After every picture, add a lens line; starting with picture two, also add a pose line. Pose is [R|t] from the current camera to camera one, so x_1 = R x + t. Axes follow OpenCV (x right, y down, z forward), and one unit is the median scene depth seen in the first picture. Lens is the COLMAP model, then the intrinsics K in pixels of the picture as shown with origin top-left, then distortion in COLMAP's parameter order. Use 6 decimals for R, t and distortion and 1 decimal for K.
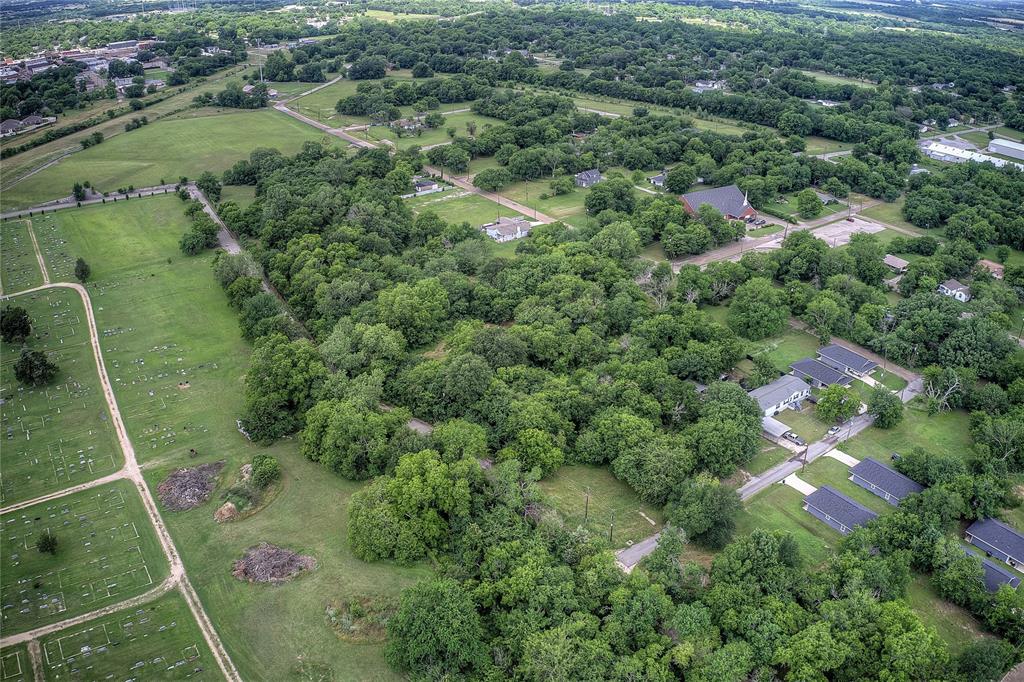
lens RADIAL K [[802.8, 0, 505.3], [0, 802.8, 338.8], [0, 0, 1]] dist [-0.203098, 0.031767]
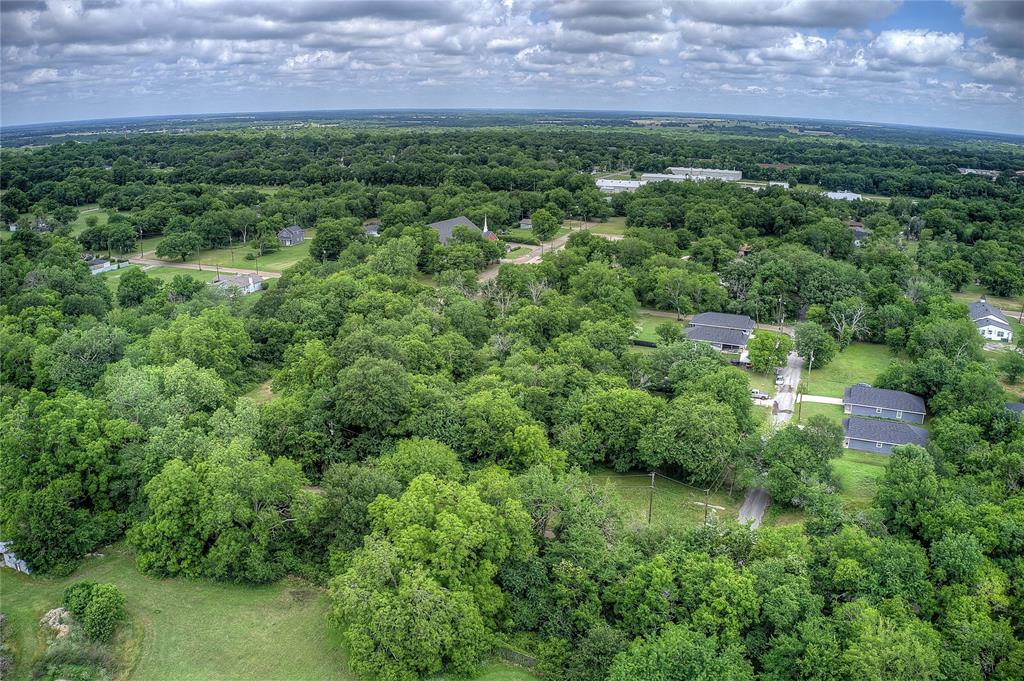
lens RADIAL K [[802.8, 0, 505.3], [0, 802.8, 338.3], [0, 0, 1]] dist [-0.203098, 0.031767]
pose [[0.854299, -0.143902, 0.499465, -0.140593], [0.229648, 0.966536, -0.114327, 0.054214], [-0.466298, 0.212370, 0.858758, 0.201562]]
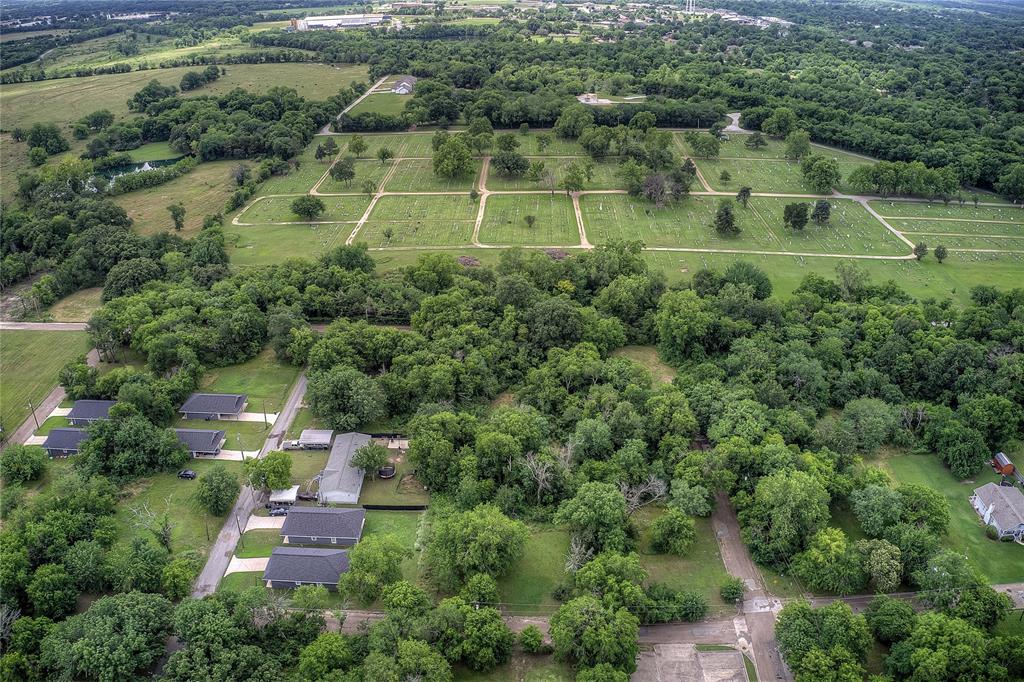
lens RADIAL K [[802.8, 0, 505.3], [0, 802.8, 338.8], [0, 0, 1]] dist [-0.203098, 0.031767]
pose [[-0.588907, 0.360630, -0.723281, 0.454145], [-0.364517, 0.680214, 0.635953, -0.352085], [0.721329, 0.638165, -0.269127, 0.707887]]
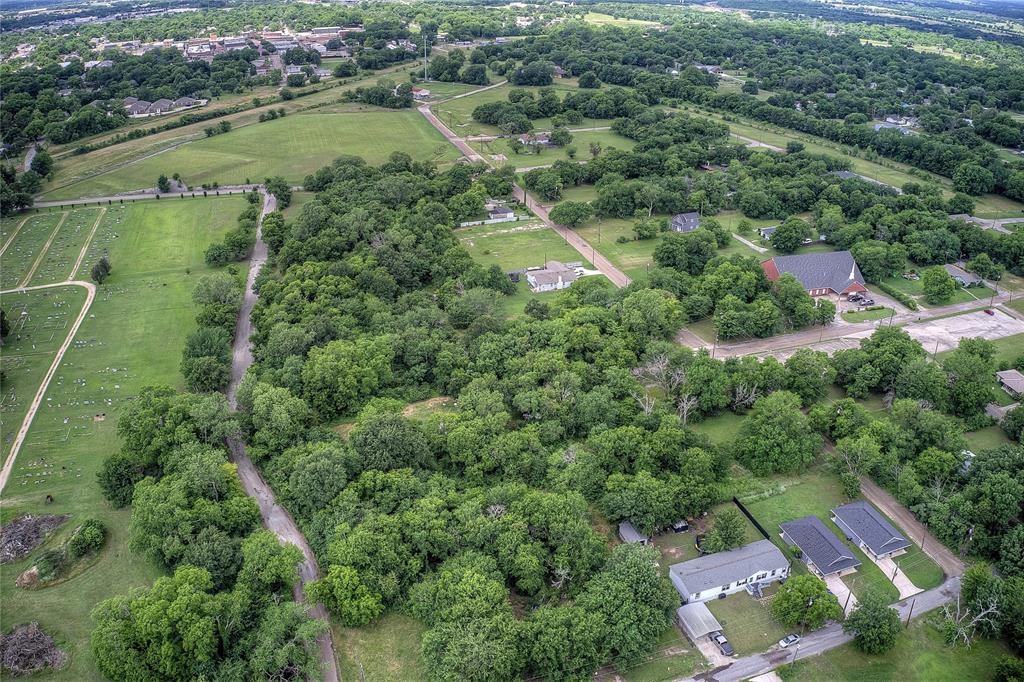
lens RADIAL K [[802.8, 0, 505.3], [0, 802.8, 338.8], [0, 0, 1]] dist [-0.203098, 0.031767]
pose [[0.953674, 0.133428, -0.269634, 0.172918], [-0.134438, 0.990811, 0.014804, -0.067653], [0.269131, 0.022131, 0.962849, 0.139080]]
